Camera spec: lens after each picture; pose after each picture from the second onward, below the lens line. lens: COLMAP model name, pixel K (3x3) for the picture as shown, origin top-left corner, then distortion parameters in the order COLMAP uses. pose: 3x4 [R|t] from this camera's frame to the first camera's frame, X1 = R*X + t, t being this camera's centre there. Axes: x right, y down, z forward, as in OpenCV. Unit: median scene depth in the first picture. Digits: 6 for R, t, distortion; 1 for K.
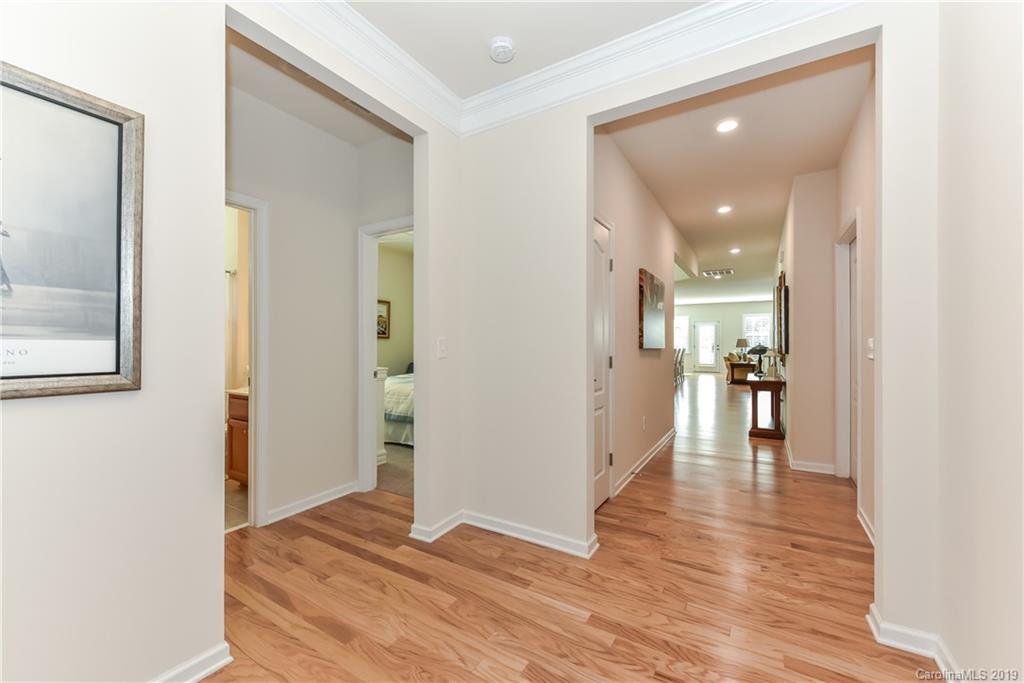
lens RADIAL K [[403.1, 0, 511.9], [0, 403.1, 345.3], [0, 0, 1]] dist [0.003438, -0.000491]
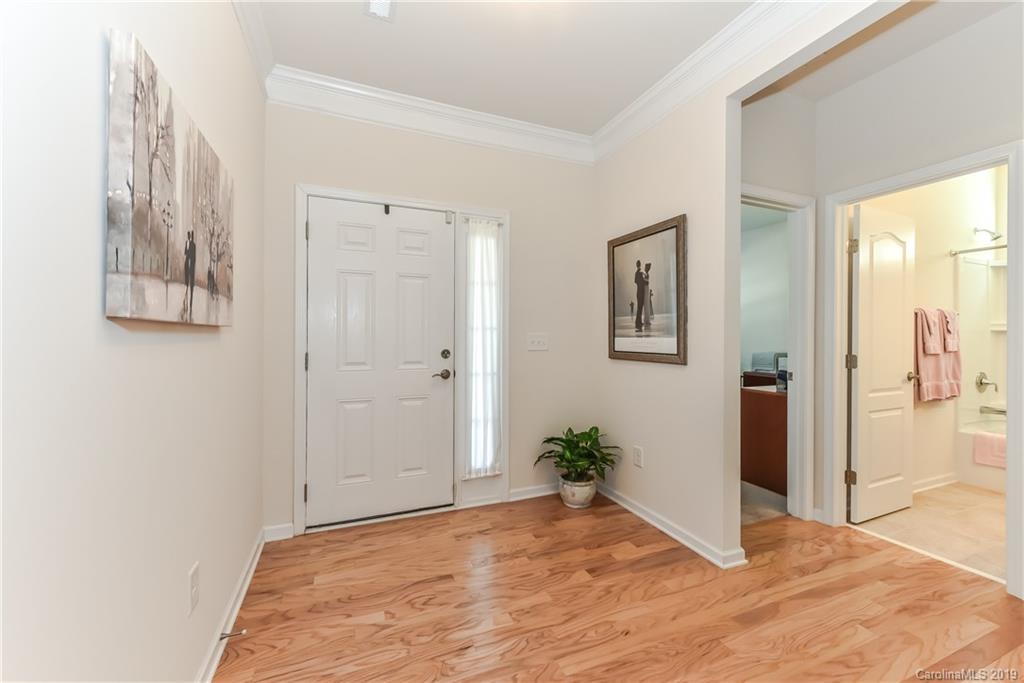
lens RADIAL K [[403.1, 0, 509.1], [0, 403.1, 331.3], [0, 0, 1]] dist [0.003438, -0.000491]
pose [[-0.582364, -0.006199, -0.812904, 0.774580], [-0.004654, 0.999980, -0.004291, -0.023052], [0.812915, 0.001284, -0.582381, 1.076594]]
